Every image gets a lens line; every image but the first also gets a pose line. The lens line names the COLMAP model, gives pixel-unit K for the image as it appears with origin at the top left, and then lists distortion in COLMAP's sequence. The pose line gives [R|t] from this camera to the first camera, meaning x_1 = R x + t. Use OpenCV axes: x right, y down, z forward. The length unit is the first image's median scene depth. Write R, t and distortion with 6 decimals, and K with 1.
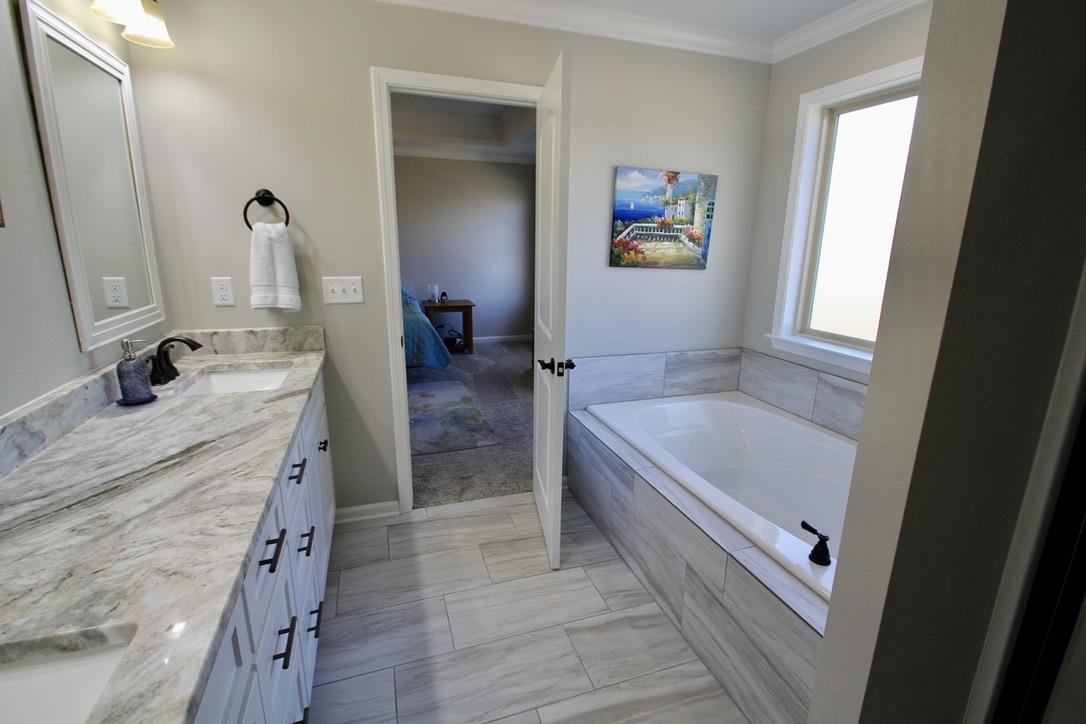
lens RADIAL K [[510.5, 0, 554.4], [0, 510.5, 363.9], [0, 0, 1]] dist [0.005505, -0.013379]
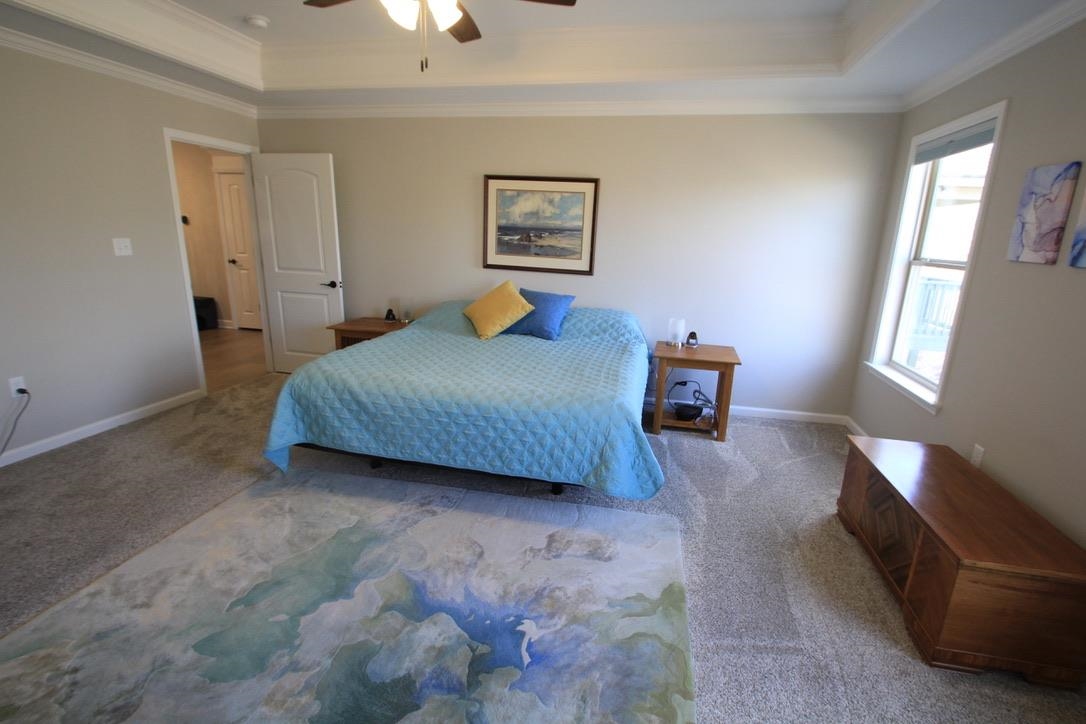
lens RADIAL K [[510.5, 0, 554.4], [0, 510.5, 363.9], [0, 0, 1]] dist [0.005505, -0.013379]
pose [[0.853731, 0.144215, -0.500346, -0.049245], [-0.147189, 0.988531, 0.033778, -0.109579], [0.499479, 0.044809, 0.865166, 0.422686]]
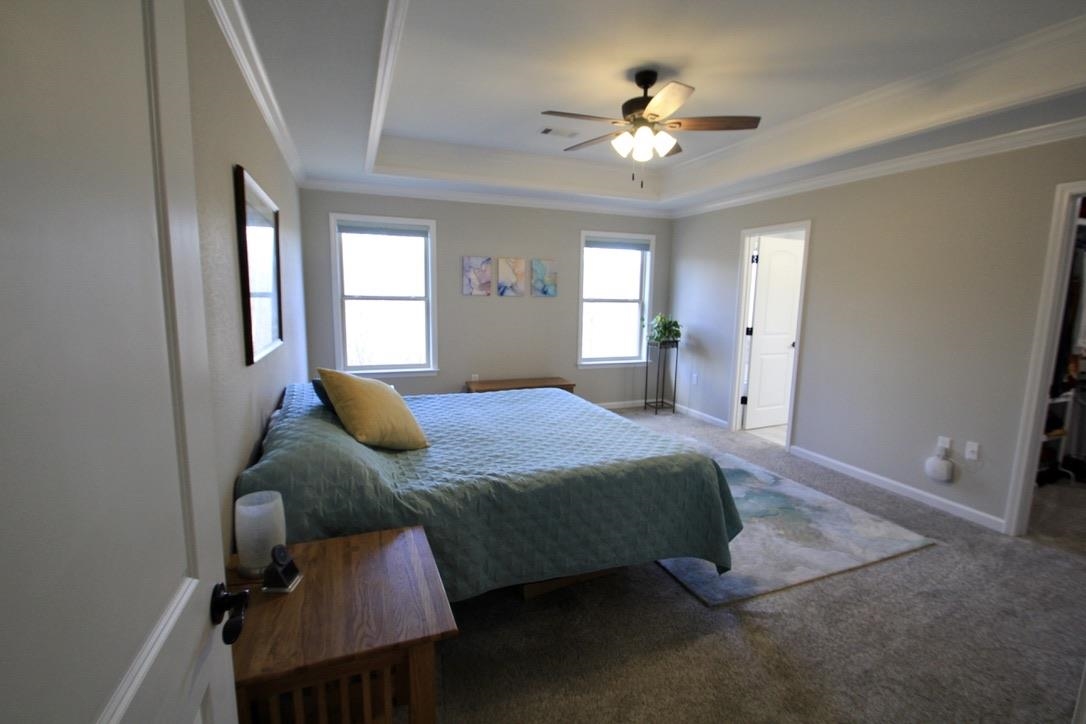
lens RADIAL K [[504.2, 0, 557.4], [0, 504.2, 364.7], [0, 0, 1]] dist [0.003232, 0.000314]
pose [[-0.055354, -0.157731, 0.985929, -0.911427], [0.217504, 0.961825, 0.166086, -0.224841], [-0.974489, 0.223637, -0.018934, 0.832961]]
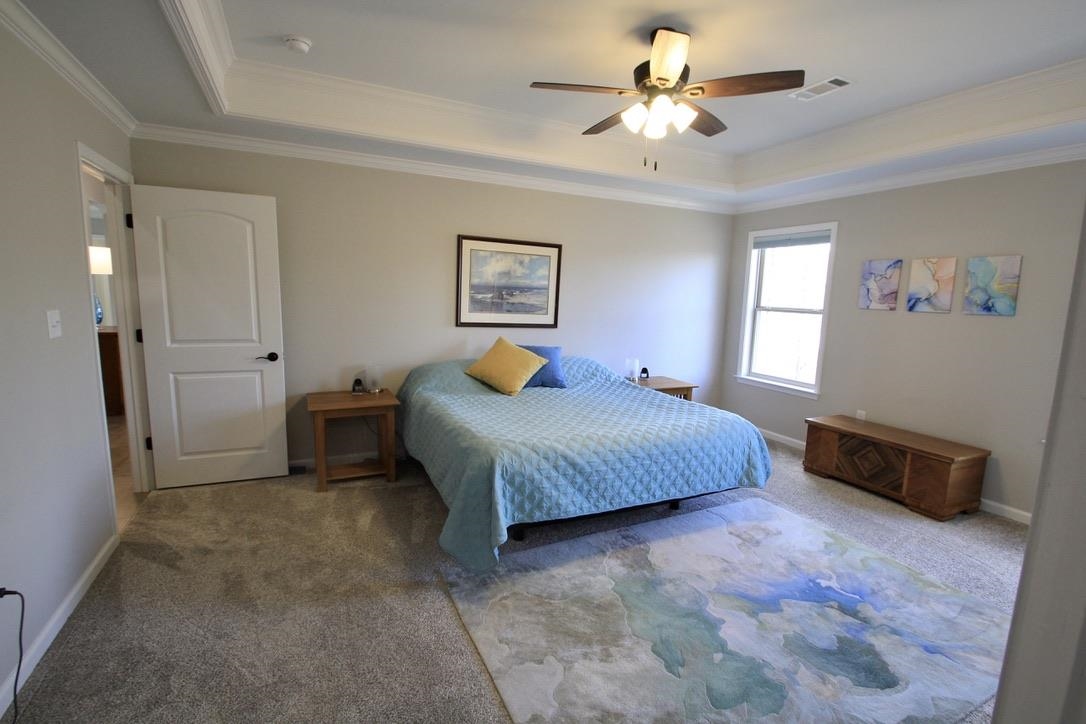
lens RADIAL K [[510.5, 0, 554.4], [0, 510.5, 363.9], [0, 0, 1]] dist [0.005505, -0.013379]
pose [[0.991803, 0.001367, 0.127772, -0.503457], [0.011006, 0.995313, -0.096082, -0.081217], [-0.127305, 0.096701, 0.987139, 0.269025]]
